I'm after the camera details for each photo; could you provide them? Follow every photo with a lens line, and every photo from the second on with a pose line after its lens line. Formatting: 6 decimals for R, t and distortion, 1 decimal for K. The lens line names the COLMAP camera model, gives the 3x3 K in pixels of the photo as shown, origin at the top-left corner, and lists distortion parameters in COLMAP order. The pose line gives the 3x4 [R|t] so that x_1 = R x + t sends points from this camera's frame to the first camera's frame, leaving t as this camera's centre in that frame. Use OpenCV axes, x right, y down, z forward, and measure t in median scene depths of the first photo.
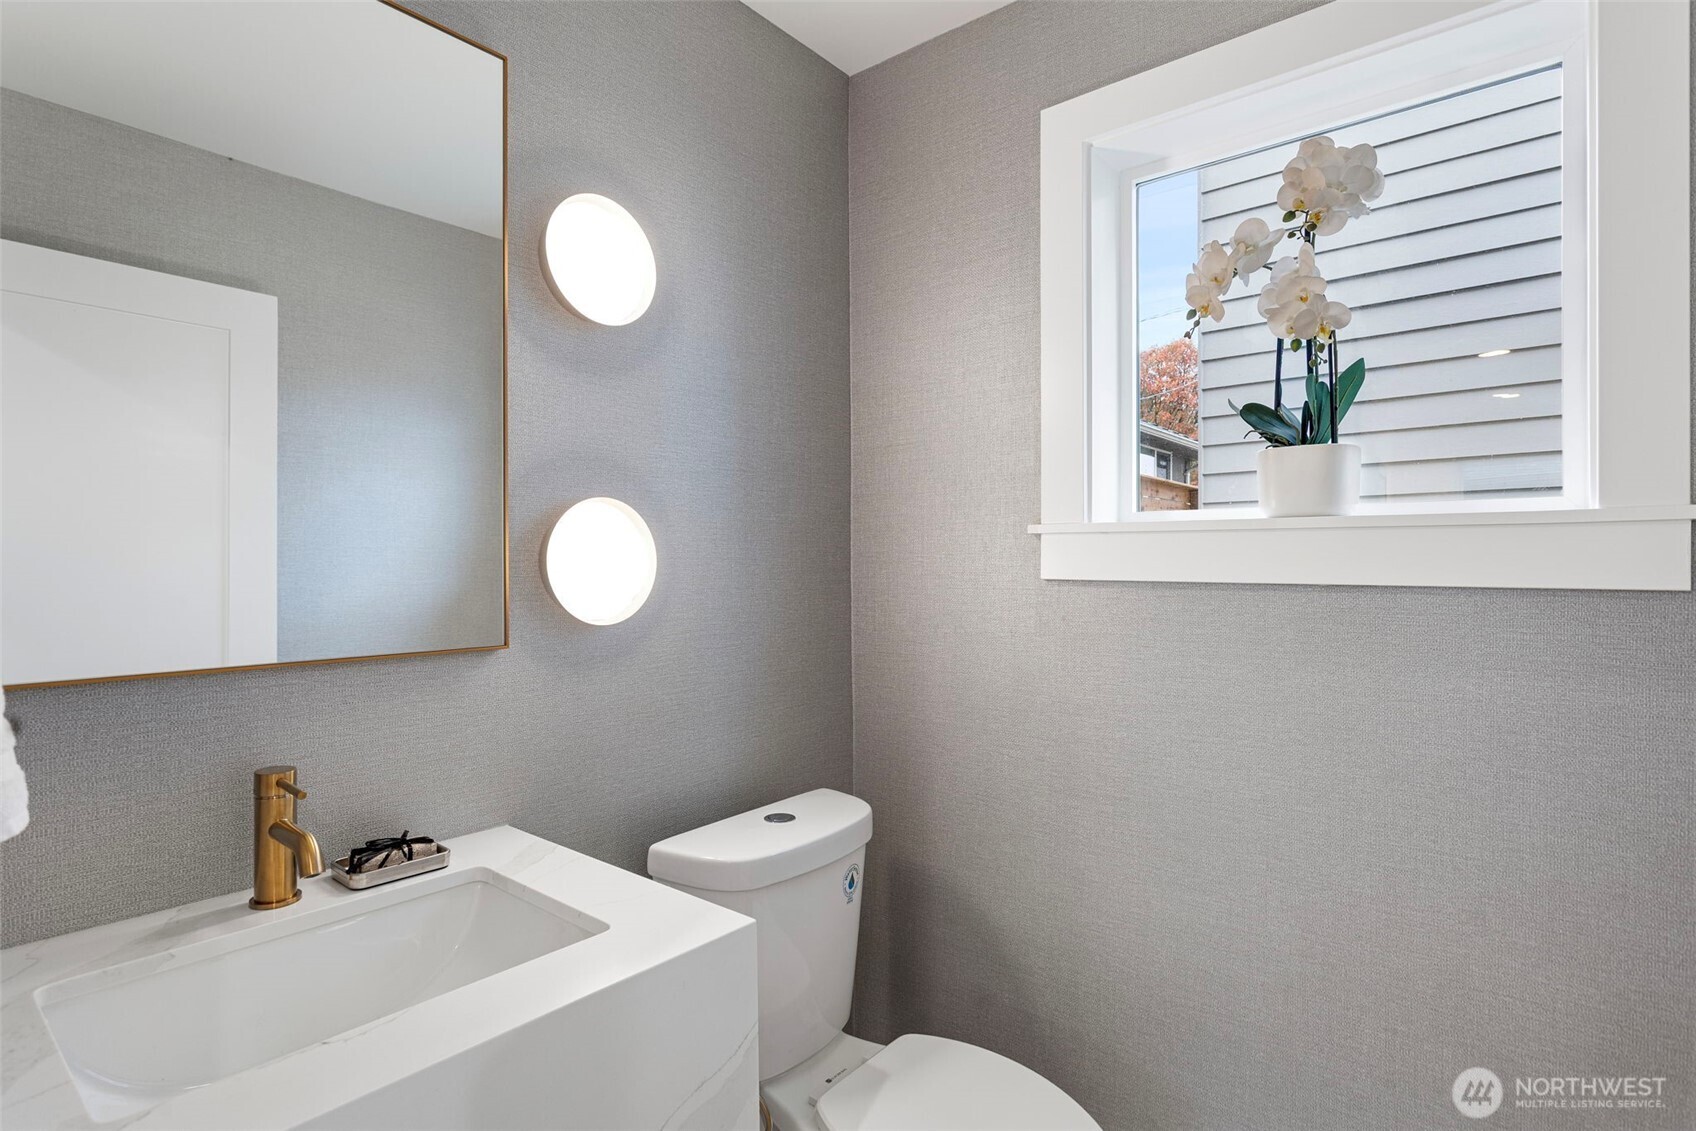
lens RADIAL K [[861.0, 0, 856.1], [0, 861.0, 556.4], [0, 0, 1]] dist [-0.019369, 0.009754]
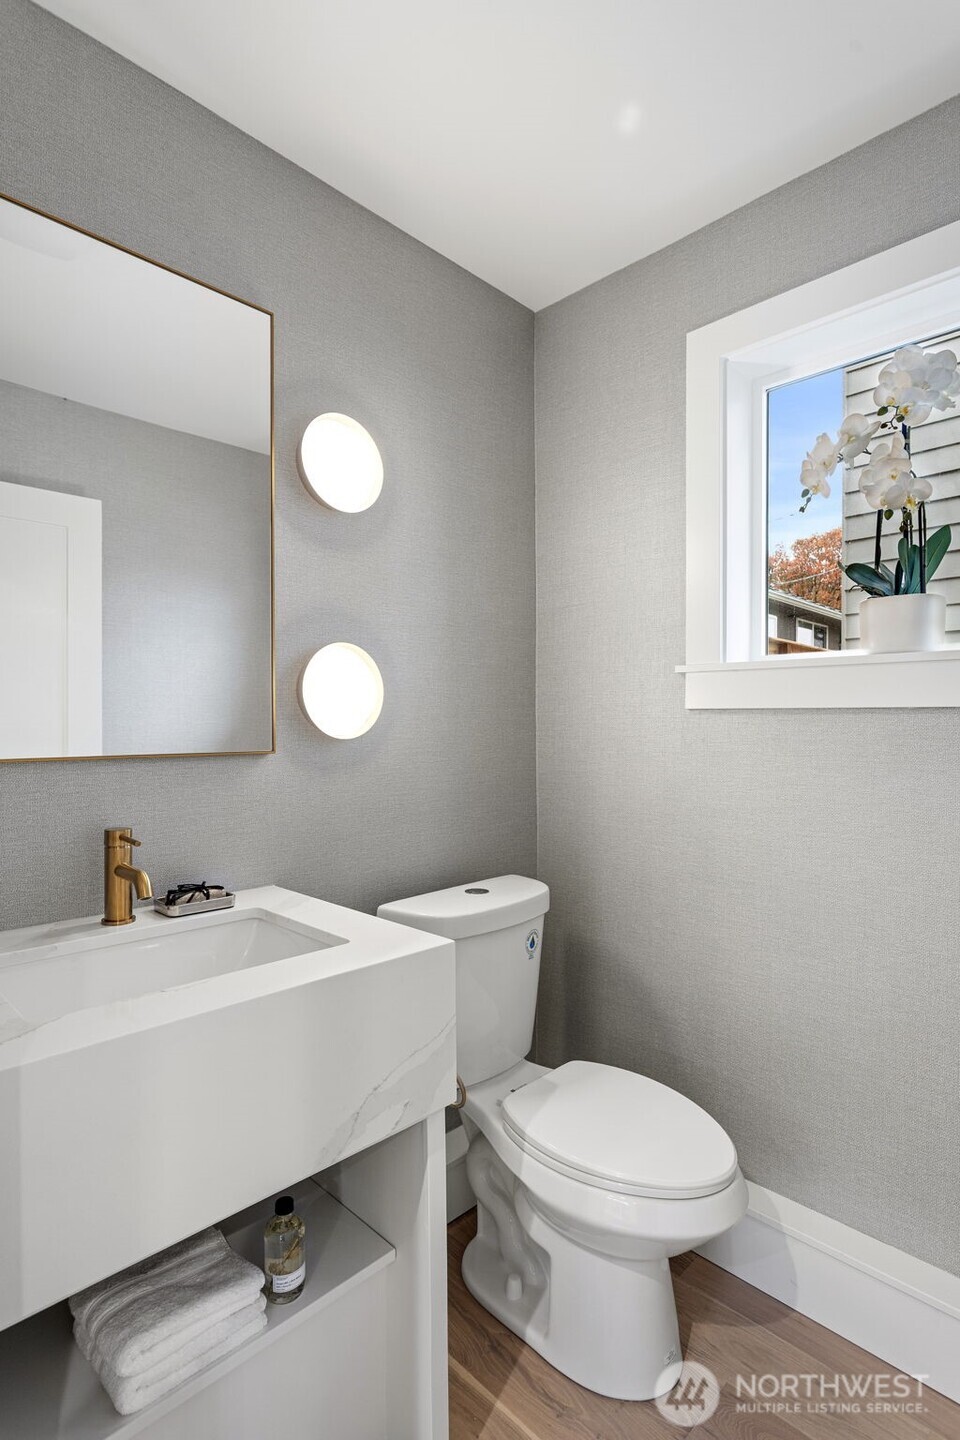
lens RADIAL K [[731.1, 0, 483.0], [0, 731.1, 725.5], [0, 0, 1]] dist [-0.019369, 0.009754]
pose [[0.995564, 0.003033, -0.094035, 0.023689], [-0.002103, 0.999948, 0.009986, 0.044194], [0.094061, -0.009744, 0.995519, -0.095770]]
